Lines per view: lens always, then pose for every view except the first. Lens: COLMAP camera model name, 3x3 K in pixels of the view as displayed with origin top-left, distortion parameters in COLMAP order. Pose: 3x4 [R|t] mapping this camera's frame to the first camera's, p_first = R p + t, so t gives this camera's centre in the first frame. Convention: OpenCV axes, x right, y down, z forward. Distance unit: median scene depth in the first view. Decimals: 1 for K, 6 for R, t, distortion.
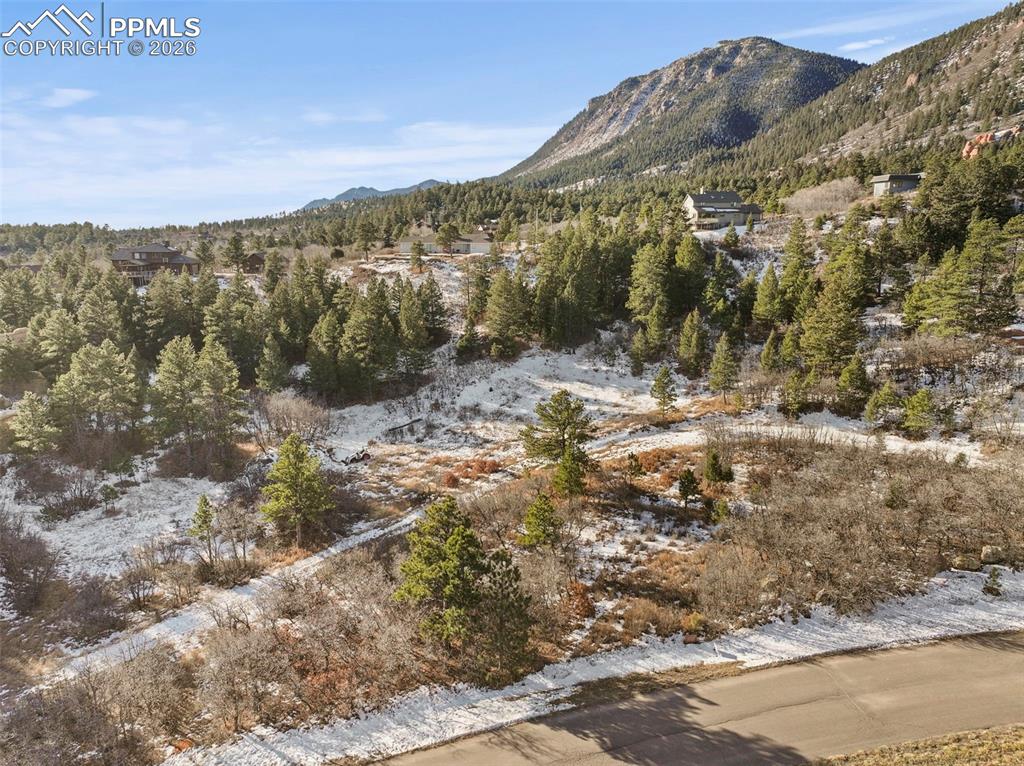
lens RADIAL K [[724.5, 0, 514.2], [0, 724.5, 381.3], [0, 0, 1]] dist [-0.008008, 0.023489]
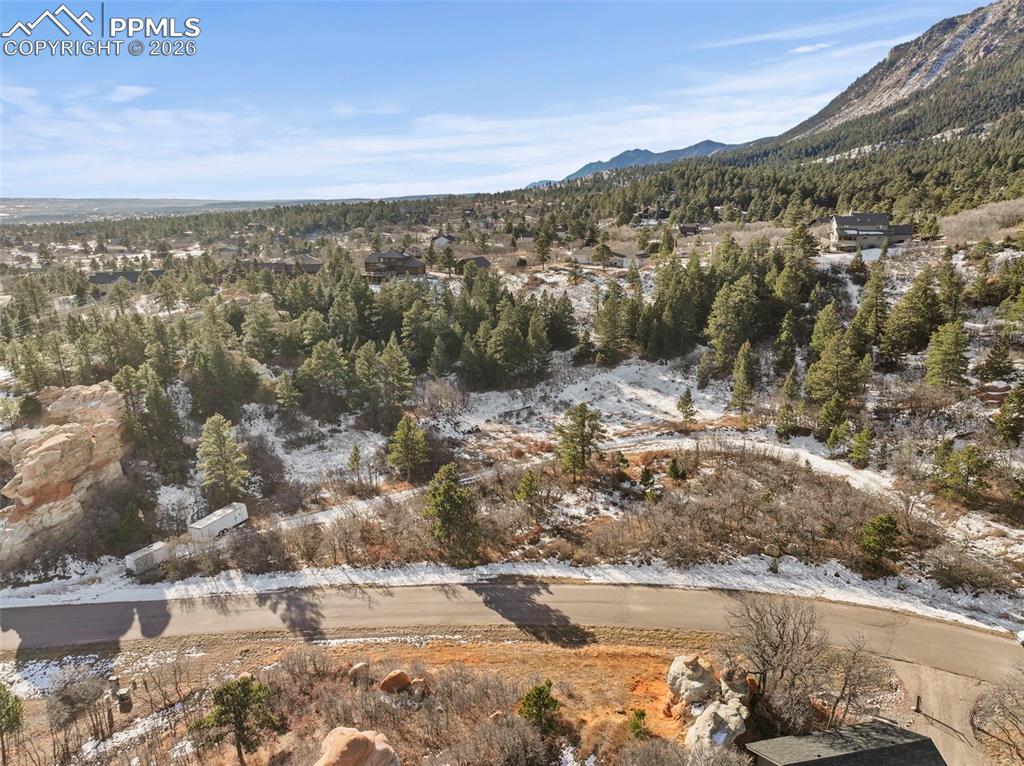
lens RADIAL K [[723.1, 0, 513.4], [0, 723.1, 383.8], [0, 0, 1]] dist [-0.004204, 0.016342]
pose [[0.934309, 0.090555, -0.344769, 0.288663], [-0.071872, 0.995187, 0.066620, -0.074500], [0.349142, -0.037464, 0.936320, -0.274853]]
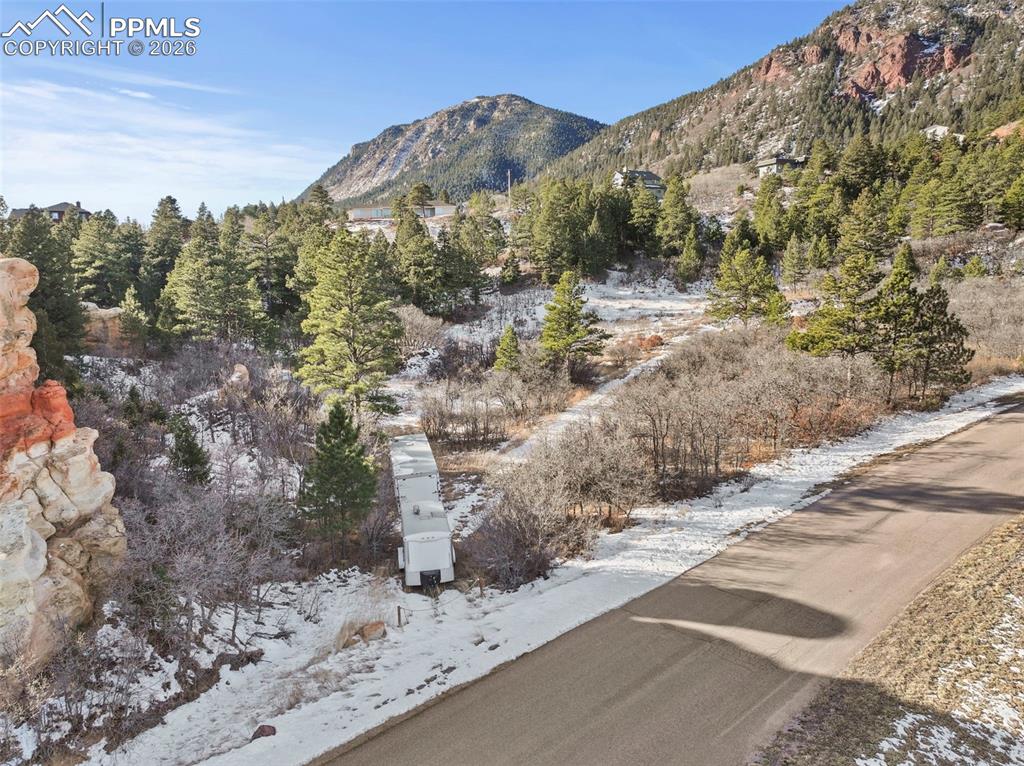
lens RADIAL K [[723.6, 0, 514.4], [0, 723.6, 384.8], [0, 0, 1]] dist [0.000951, 0.002943]
pose [[0.947101, -0.056523, 0.315920, -0.413692], [0.075790, 0.995918, -0.049026, 0.160159], [-0.311859, 0.070376, 0.947518, 0.052355]]
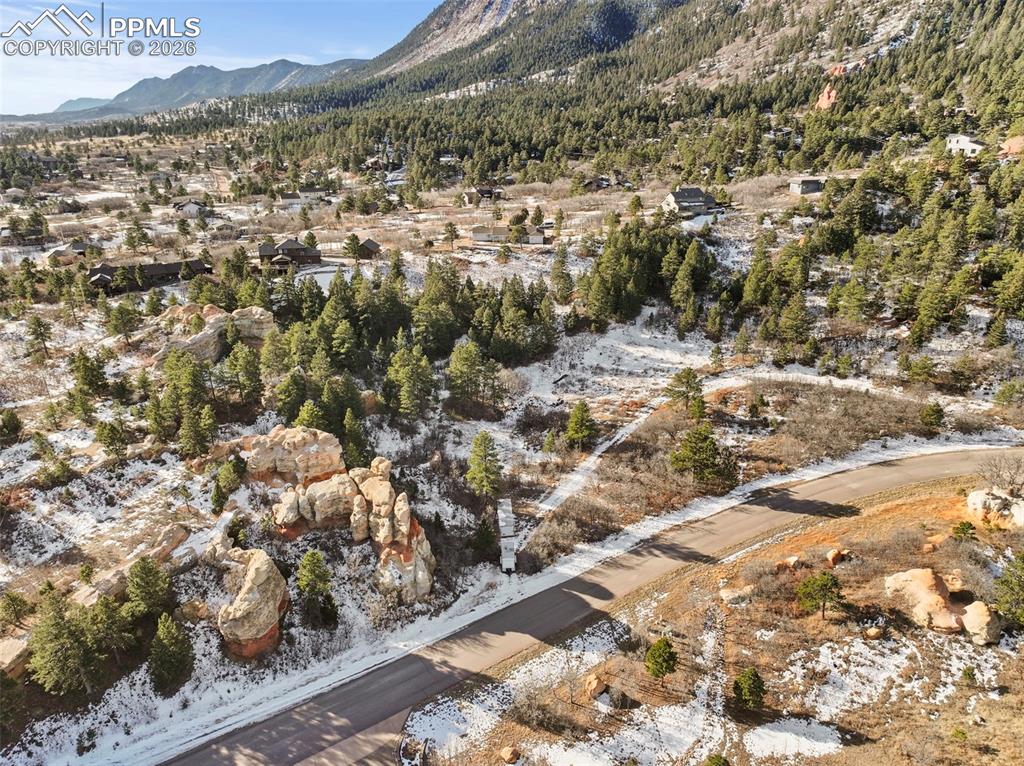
lens RADIAL K [[723.1, 0, 513.4], [0, 723.1, 383.8], [0, 0, 1]] dist [-0.004204, 0.016342]
pose [[0.983241, -0.064312, 0.170592, -0.506681], [0.037505, 0.987054, 0.155943, -0.183101], [-0.178412, -0.146932, 0.972923, -0.591892]]
